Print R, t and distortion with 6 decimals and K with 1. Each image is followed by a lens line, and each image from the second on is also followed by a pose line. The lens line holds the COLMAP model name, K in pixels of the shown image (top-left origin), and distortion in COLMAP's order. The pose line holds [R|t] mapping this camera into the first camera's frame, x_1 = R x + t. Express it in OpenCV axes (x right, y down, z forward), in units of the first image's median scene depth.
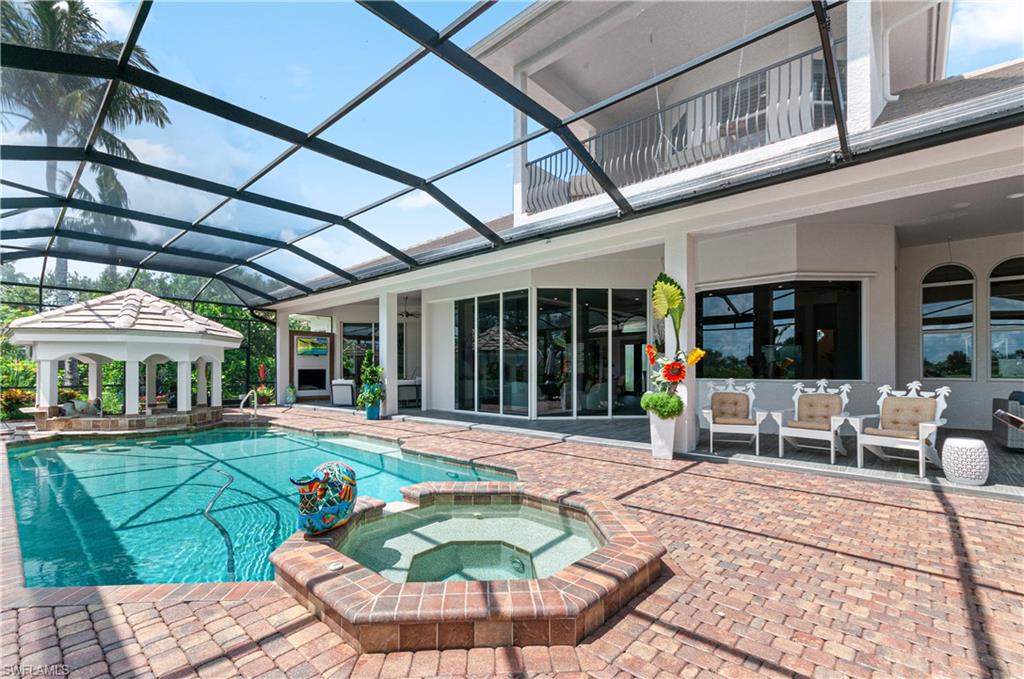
lens RADIAL K [[469.8, 0, 512.7], [0, 469.8, 365.9], [0, 0, 1]] dist [0.002712, 0.001073]
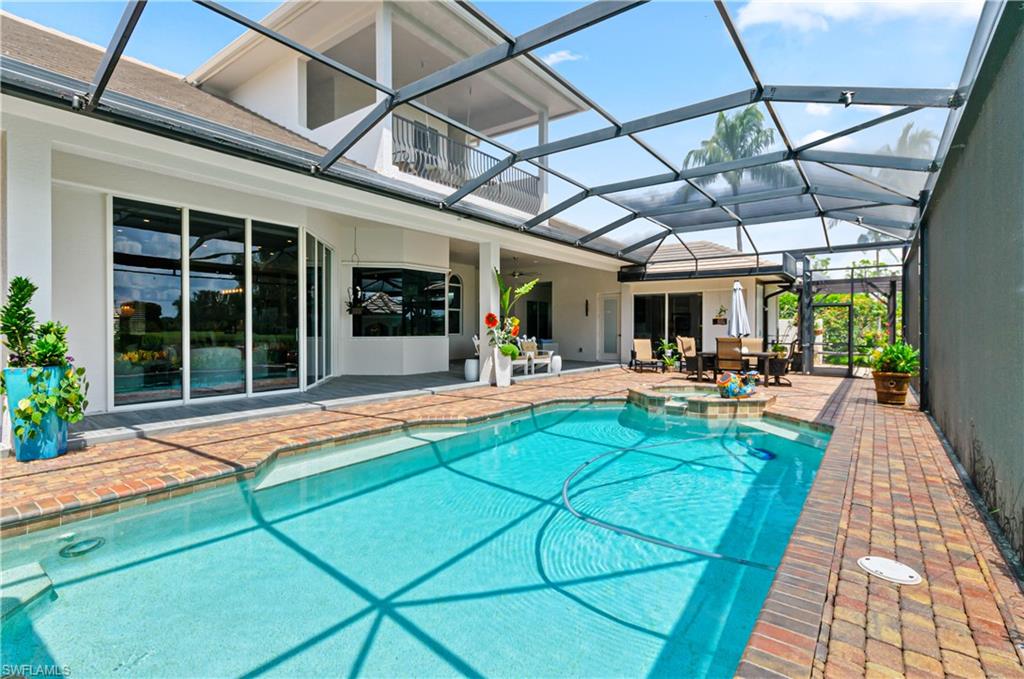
lens RADIAL K [[469.8, 0, 510.6], [0, 469.8, 336.8], [0, 0, 1]] dist [0.002712, 0.001073]
pose [[-0.104912, -0.009712, 0.994434, -1.260854], [-0.009857, 0.999913, 0.008725, 0.015693], [-0.994433, -0.008887, -0.104999, 1.154664]]
